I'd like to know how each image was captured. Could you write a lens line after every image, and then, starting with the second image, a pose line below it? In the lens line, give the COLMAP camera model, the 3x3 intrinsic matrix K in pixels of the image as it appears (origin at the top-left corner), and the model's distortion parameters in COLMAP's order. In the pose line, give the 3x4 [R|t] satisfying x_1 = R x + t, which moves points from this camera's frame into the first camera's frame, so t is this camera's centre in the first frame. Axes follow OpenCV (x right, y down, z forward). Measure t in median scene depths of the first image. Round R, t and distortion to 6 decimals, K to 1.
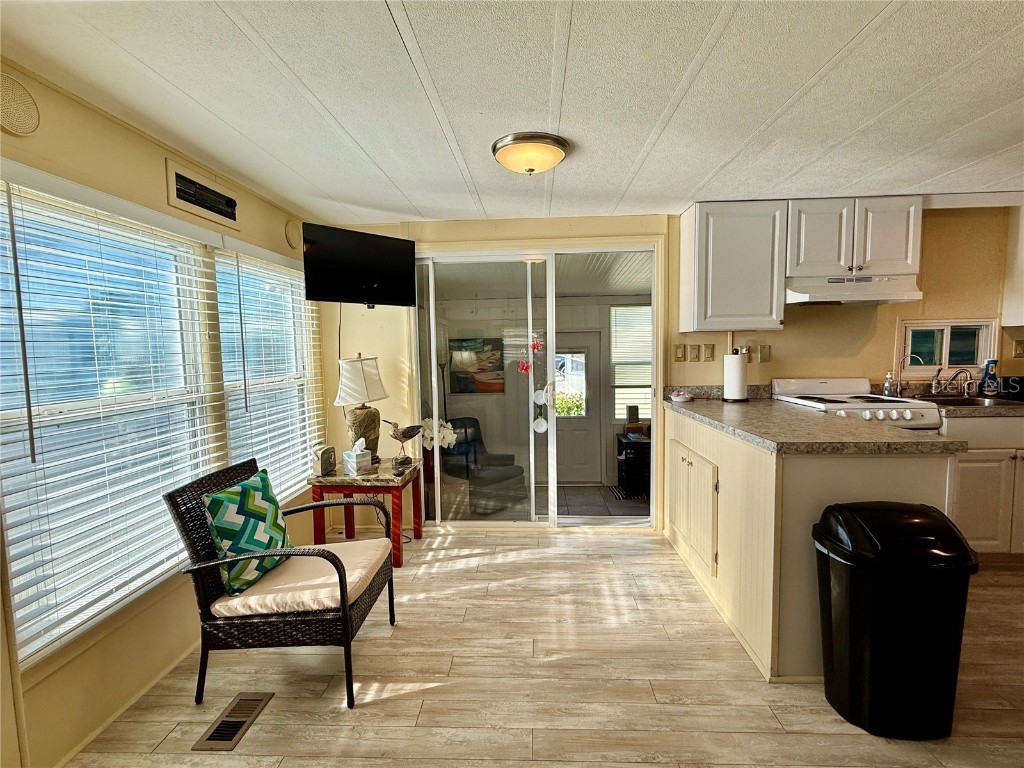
lens RADIAL K [[482.8, 0, 513.0], [0, 482.8, 384.4], [0, 0, 1]] dist [-0.001416, 0.001018]
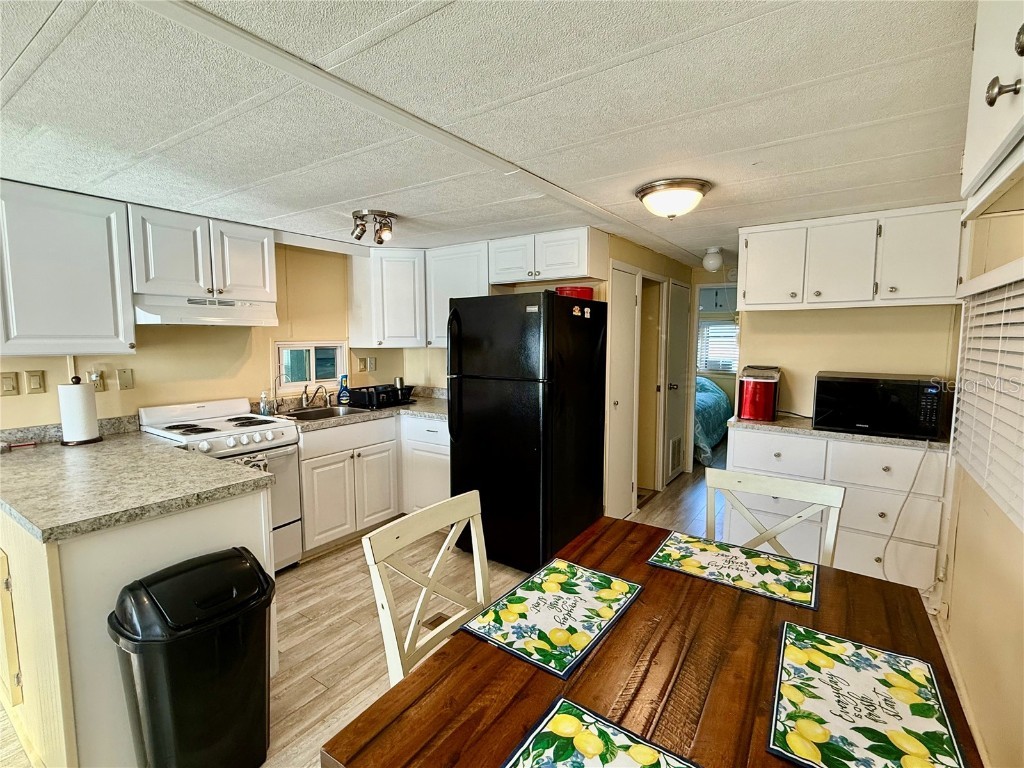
lens RADIAL K [[482.8, 0, 508.3], [0, 482.8, 383.6], [0, 0, 1]] dist [-0.001416, 0.001018]
pose [[0.535384, -0.063790, 0.842197, 0.174814], [0.054091, 0.997686, 0.041181, -0.056541], [-0.842875, 0.023508, 0.537596, -0.019079]]
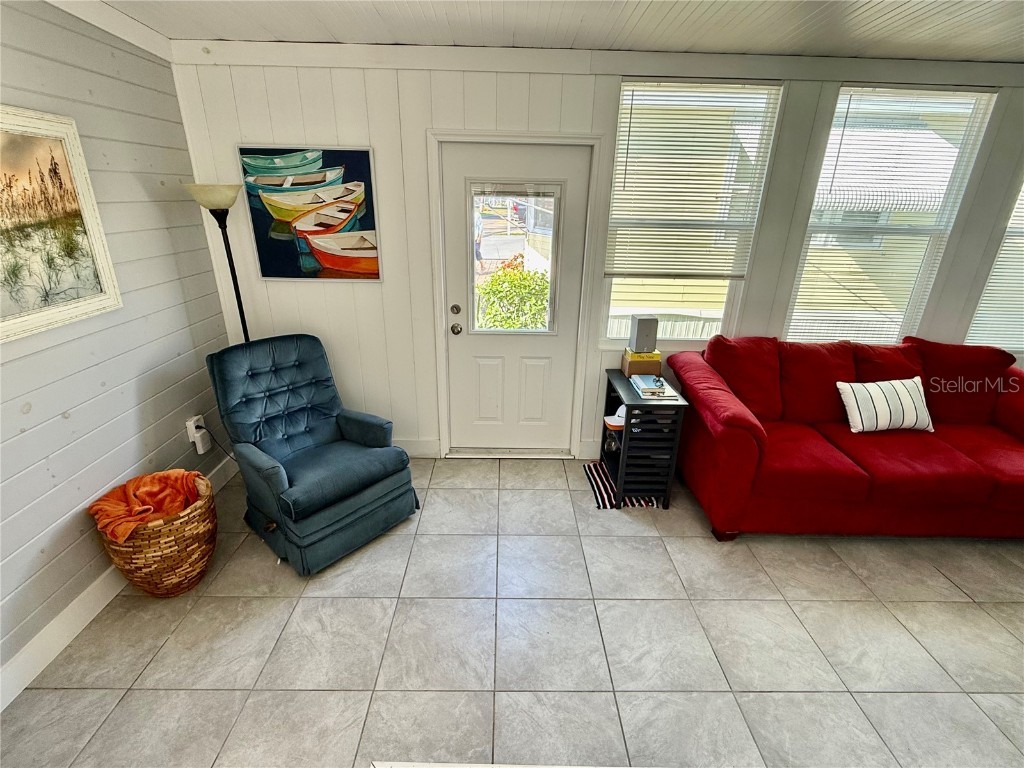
lens RADIAL K [[482.8, 0, 511.4], [0, 482.8, 383.1], [0, 0, 1]] dist [-0.001416, 0.001018]
pose [[0.997349, 0.017674, 0.070587, 0.160132], [-0.037816, 0.954662, 0.295281, -0.060980], [-0.062167, -0.297168, 0.952799, 1.043608]]
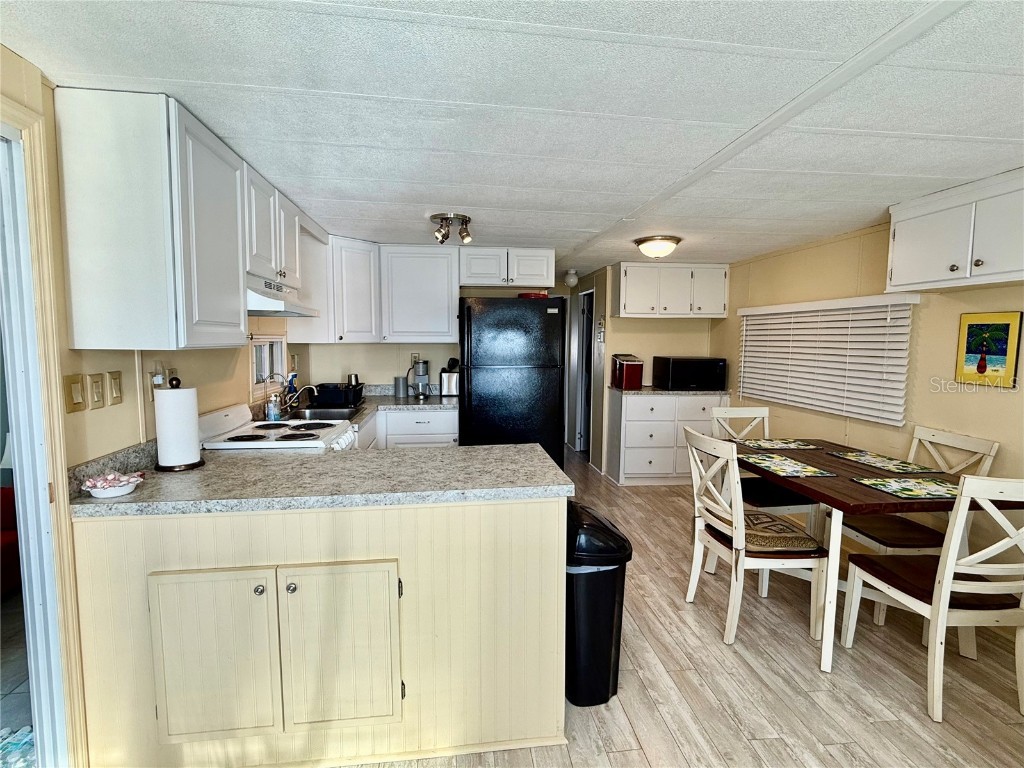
lens RADIAL K [[501.9, 0, 509.7], [0, 501.9, 384.3], [0, 0, 1]] dist [-0.000371, -0.000511]
pose [[-0.160986, -0.072484, 0.984291, -0.200628], [0.071444, 0.993827, 0.084872, -0.088600], [-0.984367, 0.083984, -0.154814, 0.696037]]
